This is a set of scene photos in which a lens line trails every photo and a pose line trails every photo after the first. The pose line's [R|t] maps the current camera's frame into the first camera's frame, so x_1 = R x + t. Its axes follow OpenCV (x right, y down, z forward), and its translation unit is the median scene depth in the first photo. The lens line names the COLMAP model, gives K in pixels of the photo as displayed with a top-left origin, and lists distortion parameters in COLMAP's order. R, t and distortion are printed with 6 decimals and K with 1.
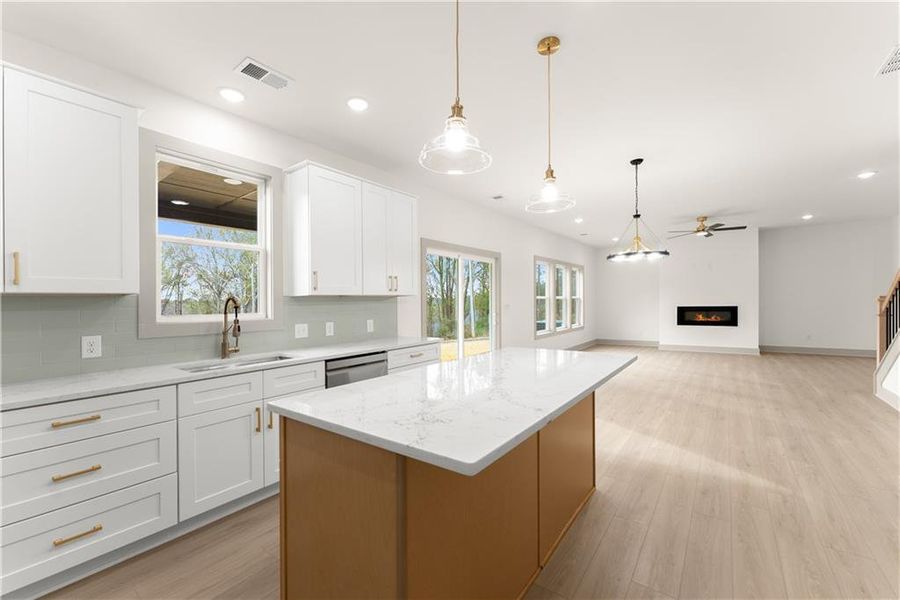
lens RADIAL K [[363.9, 0, 458.0], [0, 363.9, 298.1], [0, 0, 1]] dist [-0.000599, -0.000051]
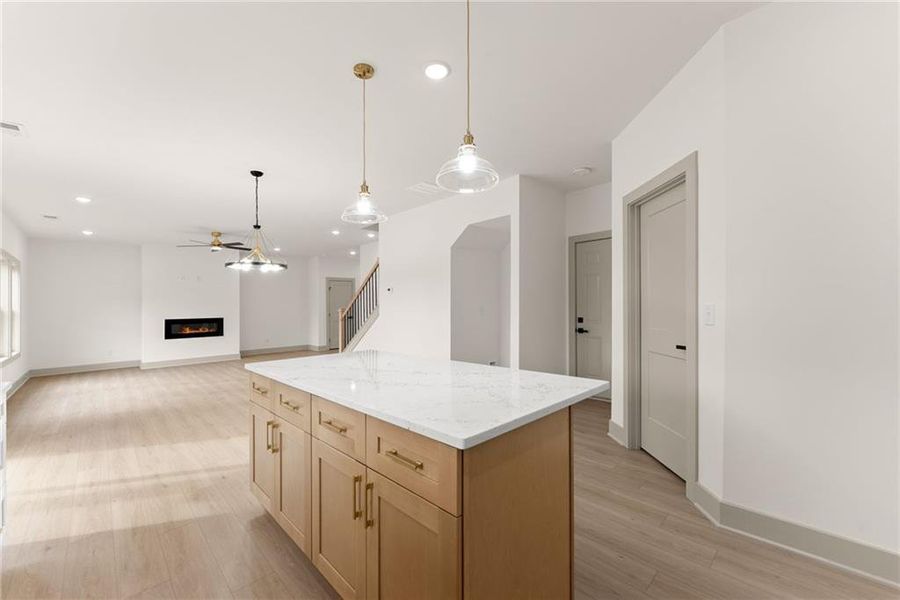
lens RADIAL K [[357.2, 0, 449.0], [0, 357.2, 304.5], [0, 0, 1]] dist [-0.000069, -0.000025]
pose [[0.159792, 0.023121, 0.986880, -0.346070], [0.000711, 0.999723, -0.023537, 0.013413], [-0.987150, 0.004463, 0.159731, 0.262860]]
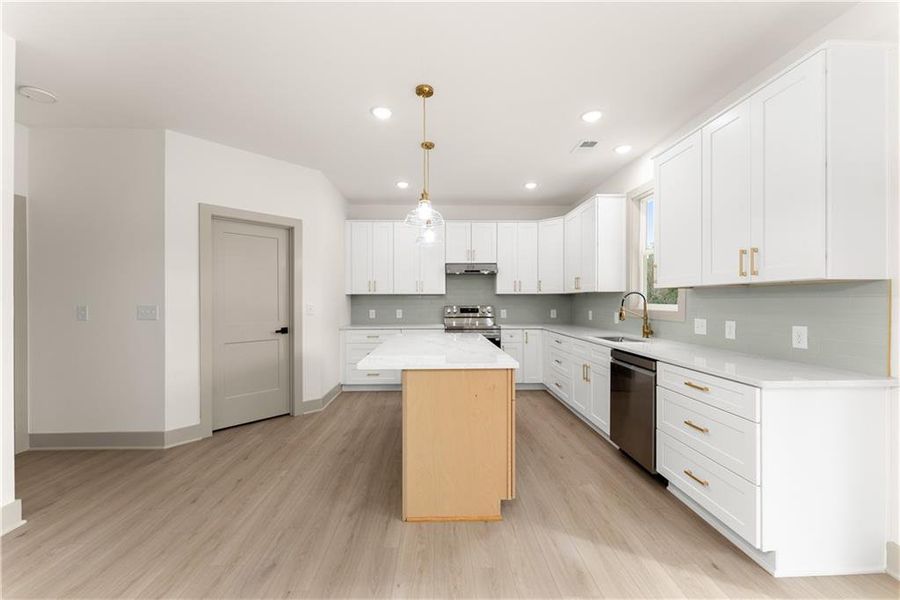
lens RADIAL K [[357.2, 0, 449.0], [0, 357.2, 304.5], [0, 0, 1]] dist [-0.000069, -0.000025]
pose [[-0.786049, 0.032996, -0.617283, 0.412719], [0.030284, 0.999431, 0.014859, 0.002302], [0.617422, -0.007014, -0.786600, 0.898420]]
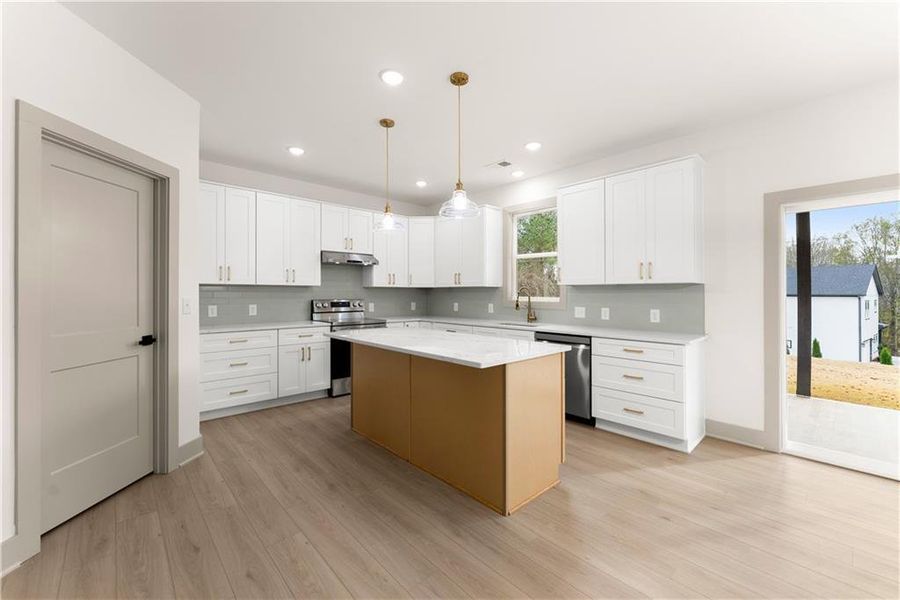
lens RADIAL K [[361.8, 0, 446.6], [0, 361.8, 294.4], [0, 0, 1]] dist [-0.000604, -0.000146]
pose [[-0.193967, 0.026468, -0.980651, 0.631235], [0.016841, 0.999578, 0.023648, -0.008257], [0.980863, -0.011928, -0.194331, 0.538085]]
